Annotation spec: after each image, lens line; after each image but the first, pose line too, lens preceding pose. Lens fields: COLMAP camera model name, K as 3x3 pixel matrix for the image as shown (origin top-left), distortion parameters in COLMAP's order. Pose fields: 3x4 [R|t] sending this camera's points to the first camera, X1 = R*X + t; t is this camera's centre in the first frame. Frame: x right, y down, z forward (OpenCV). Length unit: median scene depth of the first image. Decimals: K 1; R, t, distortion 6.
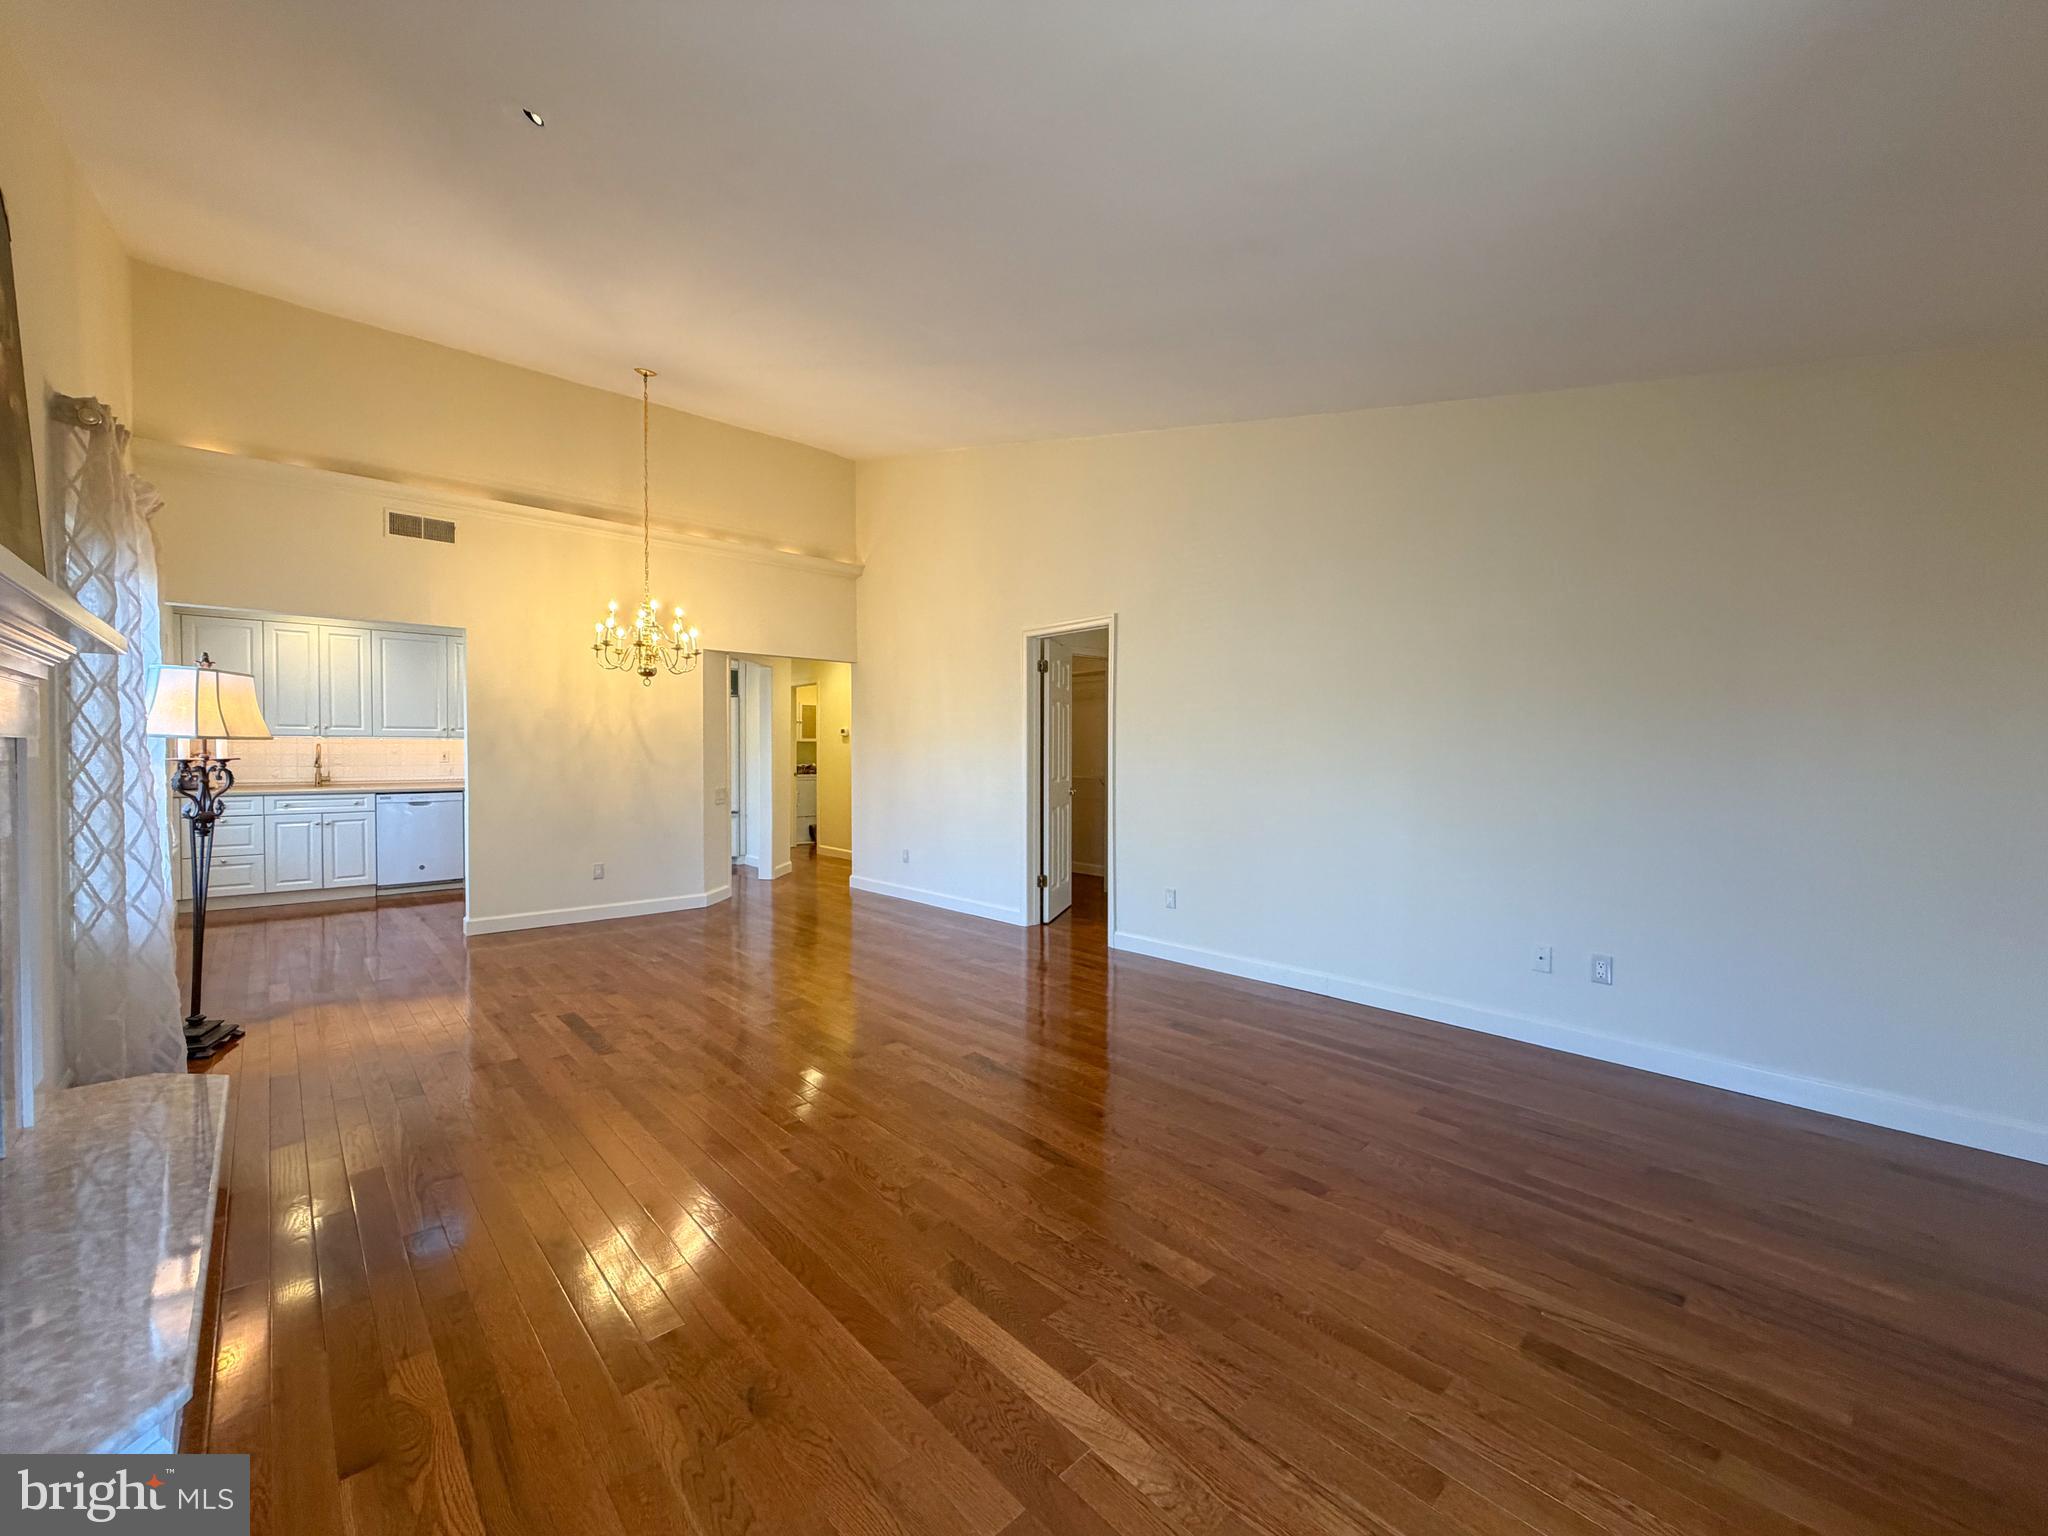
lens RADIAL K [[821.4, 0, 1000.8], [0, 821.4, 763.3], [0, 0, 1]] dist [0.001561, 0.000153]
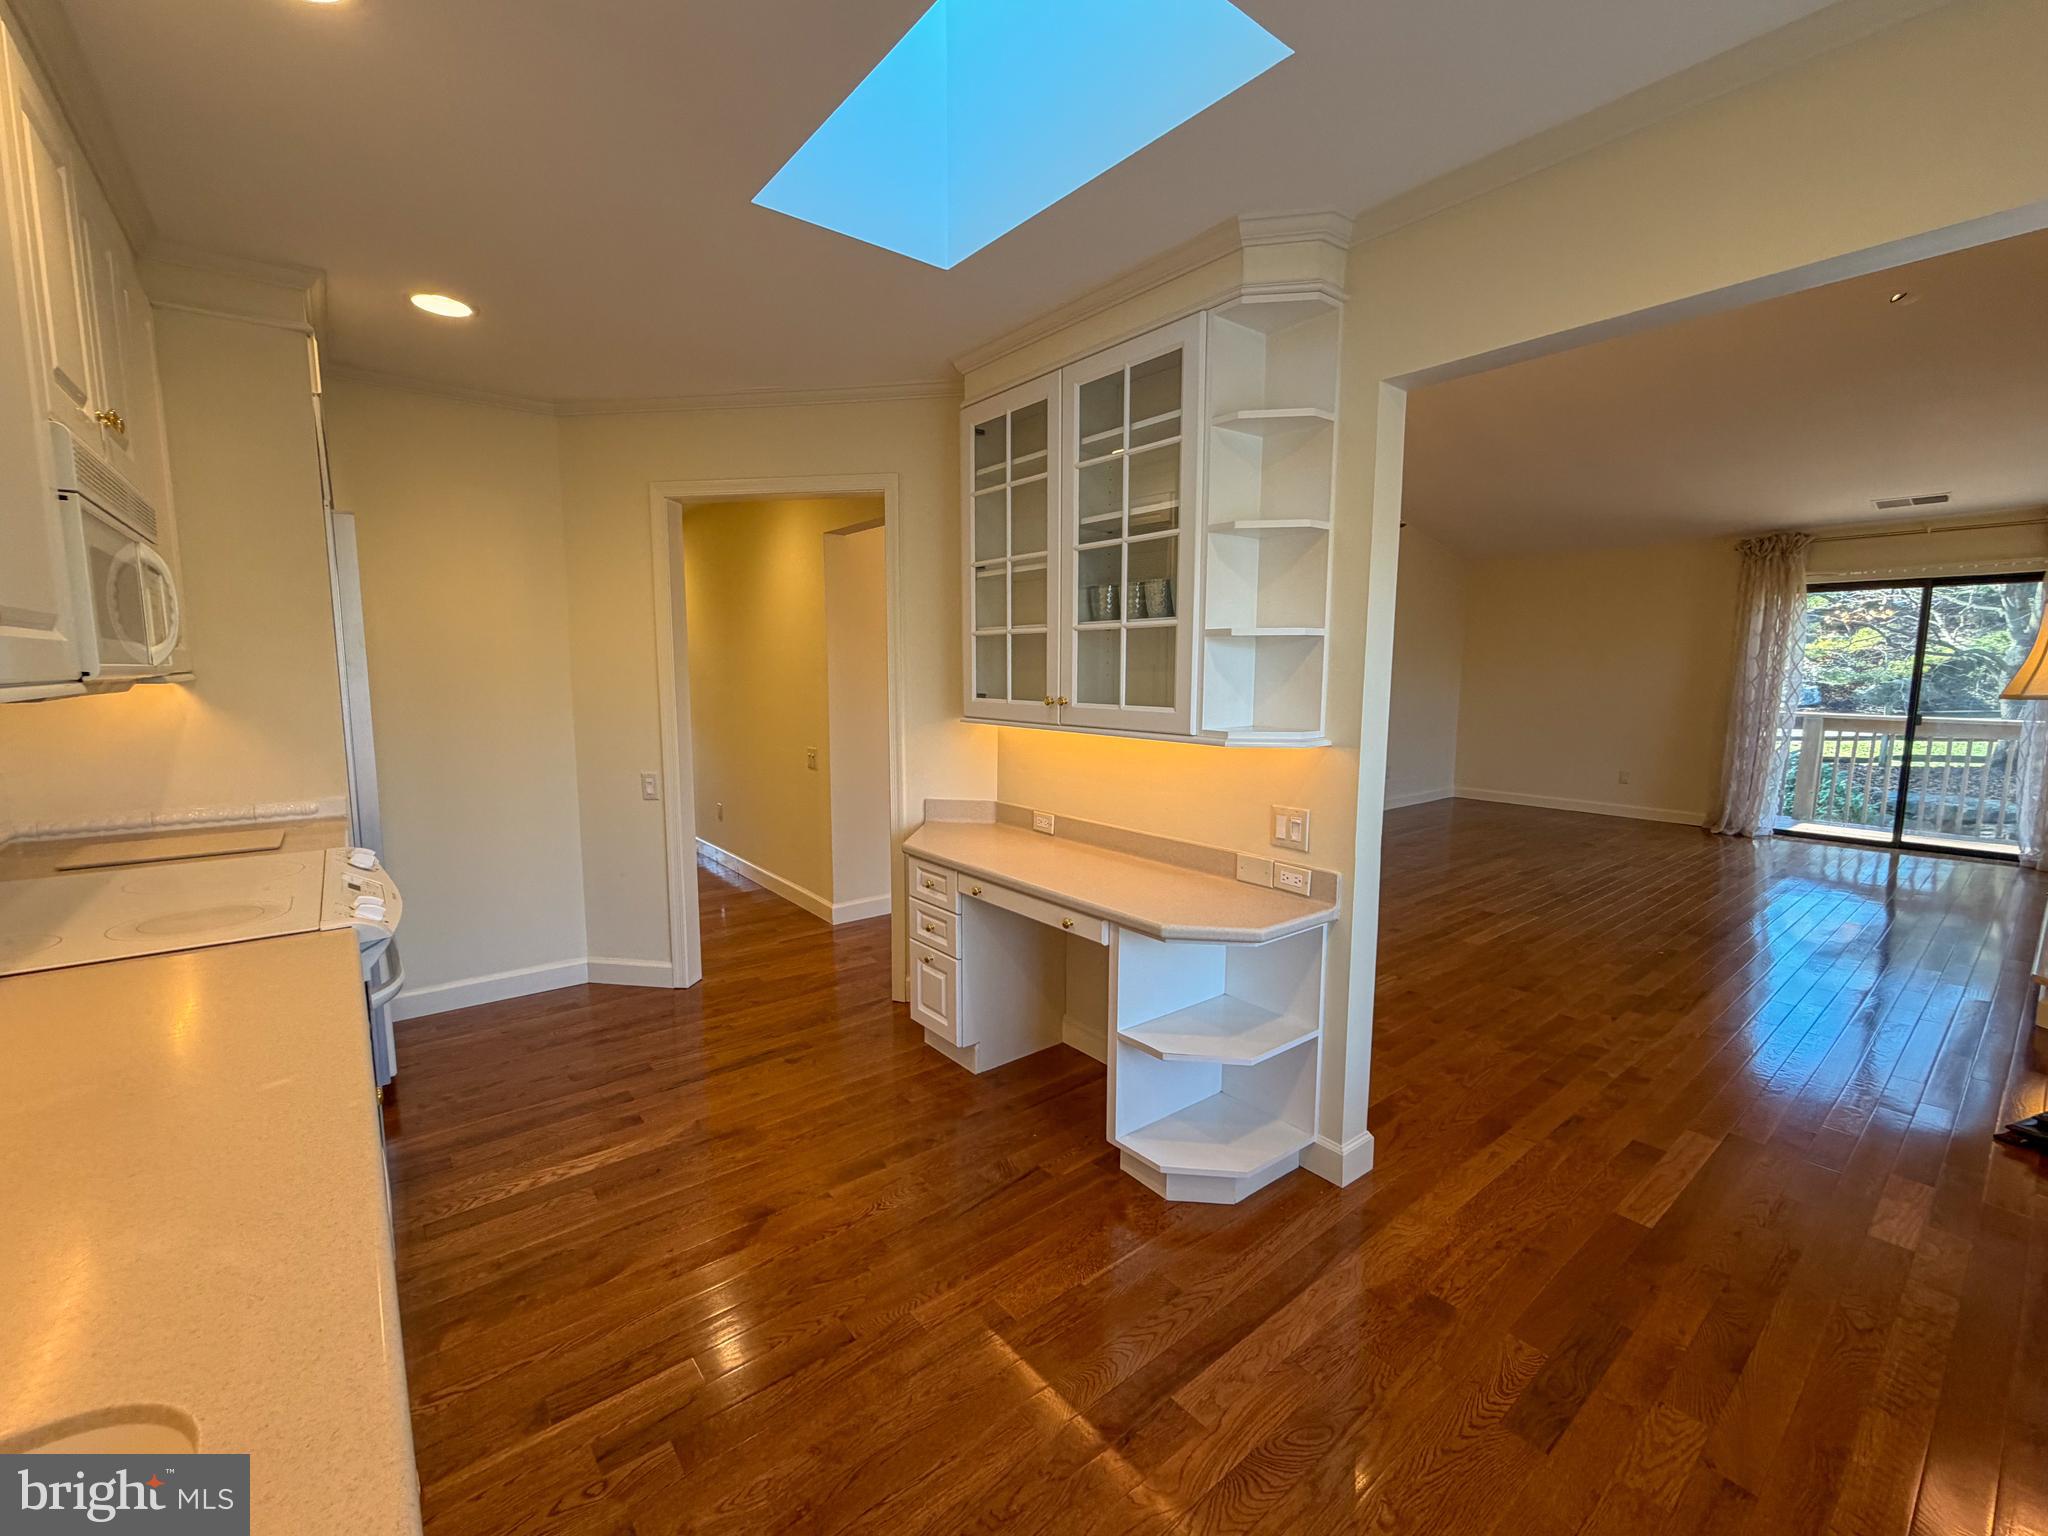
lens RADIAL K [[856.0, 0, 1016.4], [0, 856.0, 772.2], [0, 0, 1]] dist [-0.001502, -0.000617]
pose [[0.056478, -0.124948, 0.990555, -1.506043], [0.016272, 0.992122, 0.124218, -0.063296], [-0.998271, 0.009103, 0.058066, 1.634428]]
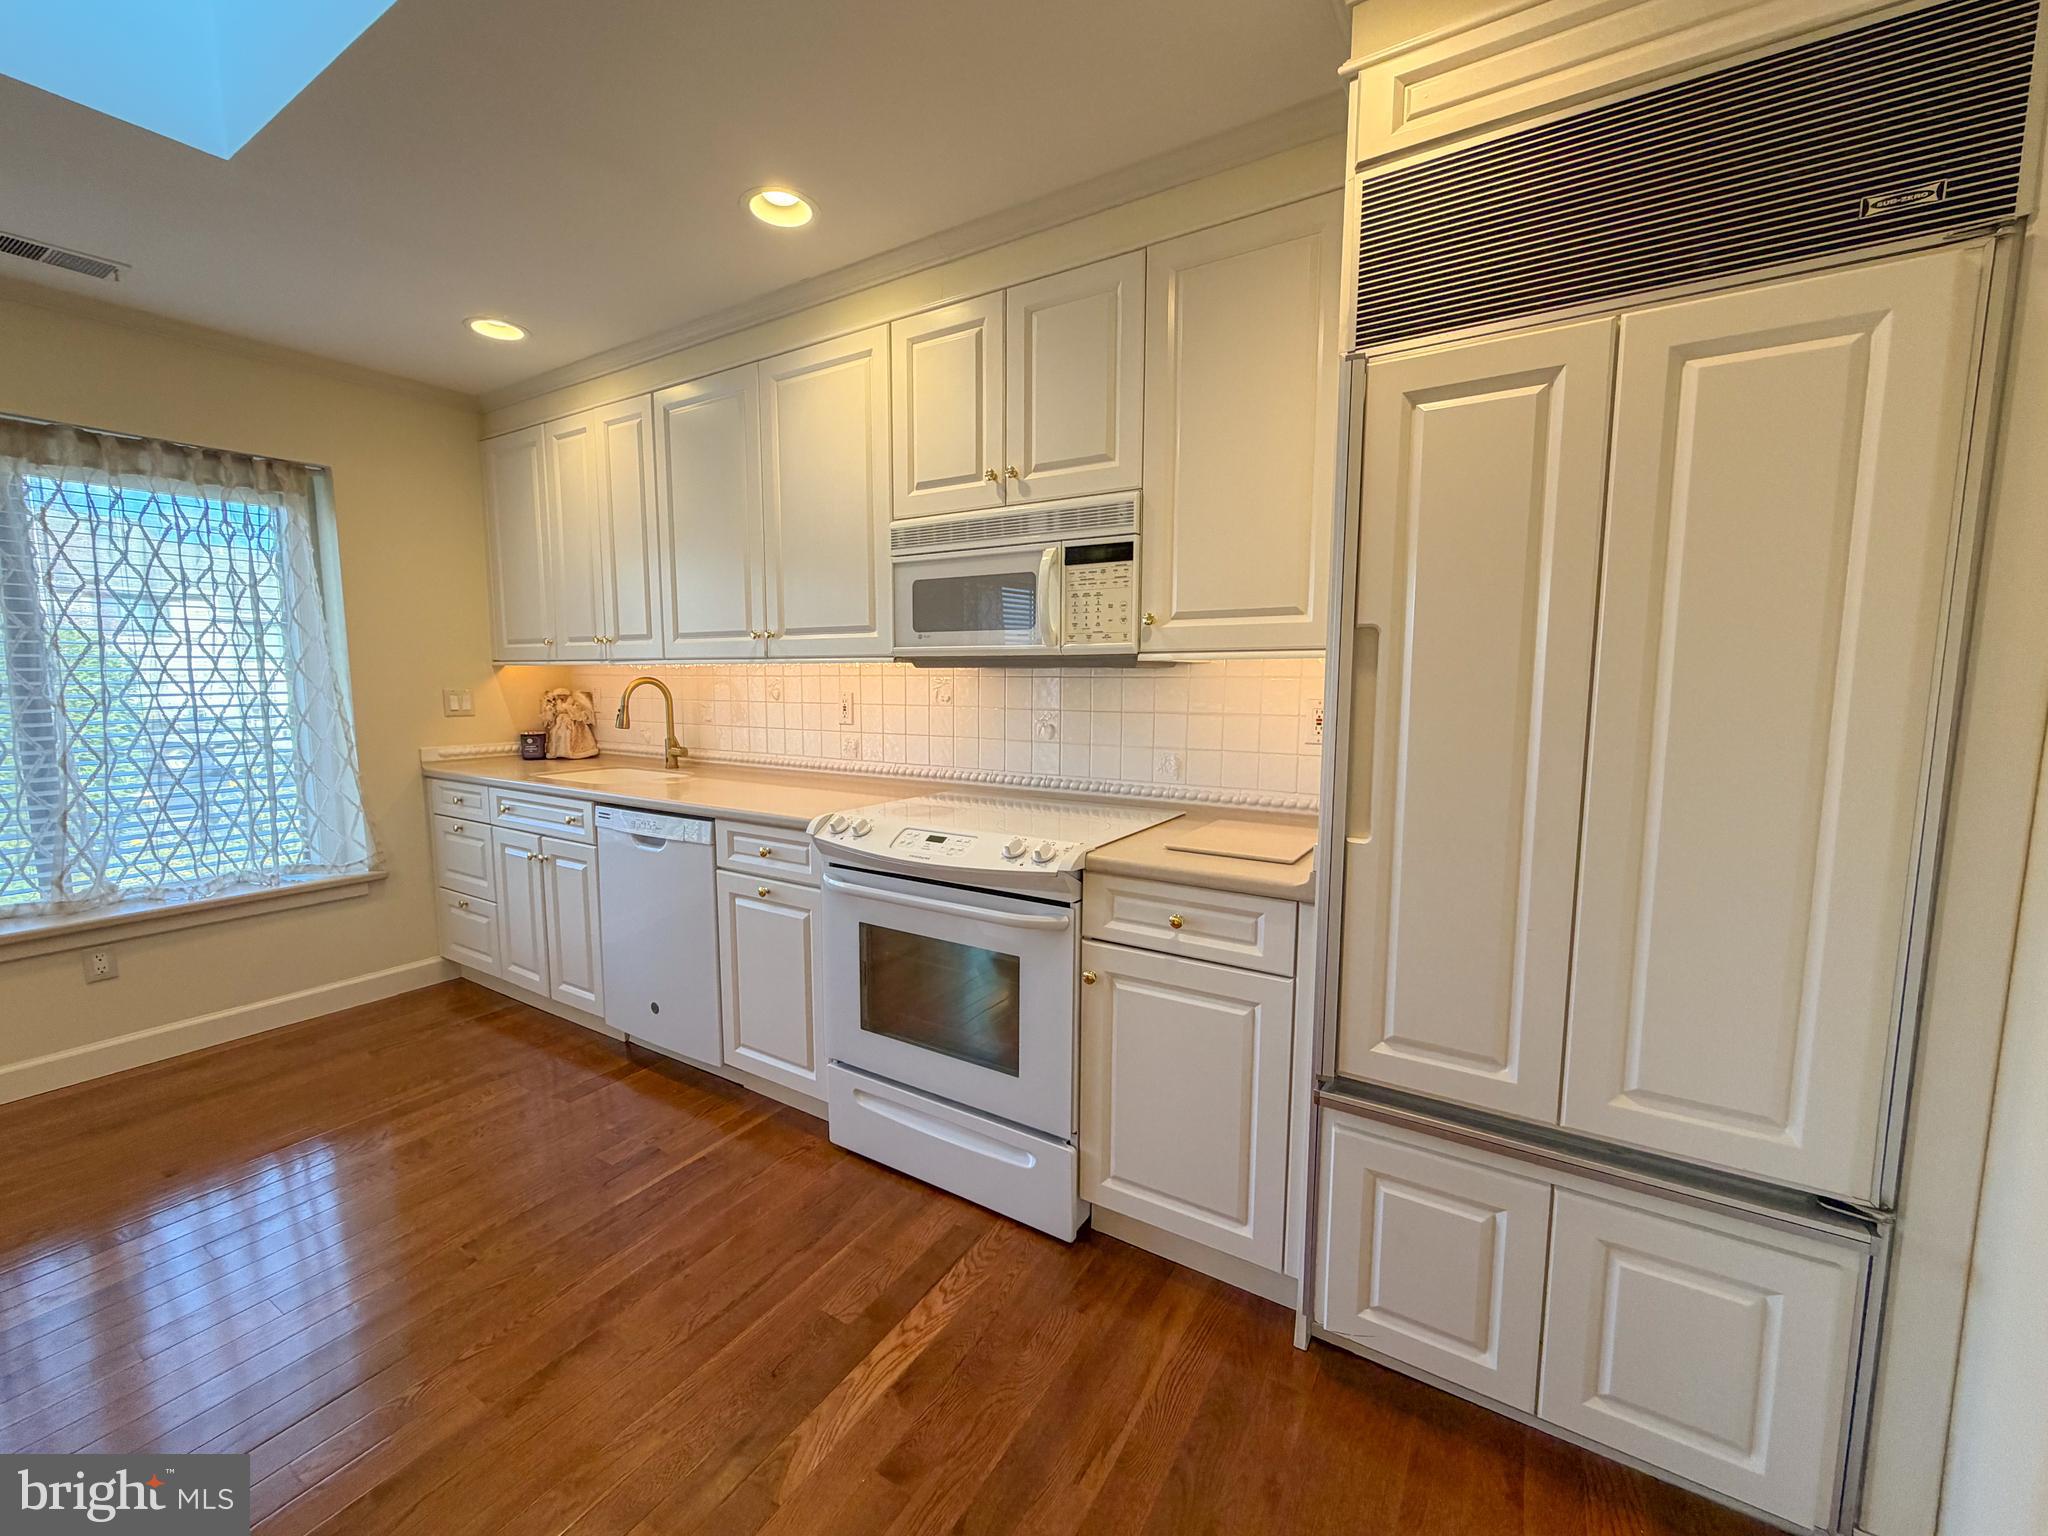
lens RADIAL K [[821.4, 0, 1021.5], [0, 821.4, 767.9], [0, 0, 1]] dist [0.001561, 0.000153]
pose [[0.282304, 0.107662, -0.953264, -0.566369], [-0.017875, 0.994100, 0.106981, -0.047418], [0.959158, -0.013162, 0.282563, 1.935431]]
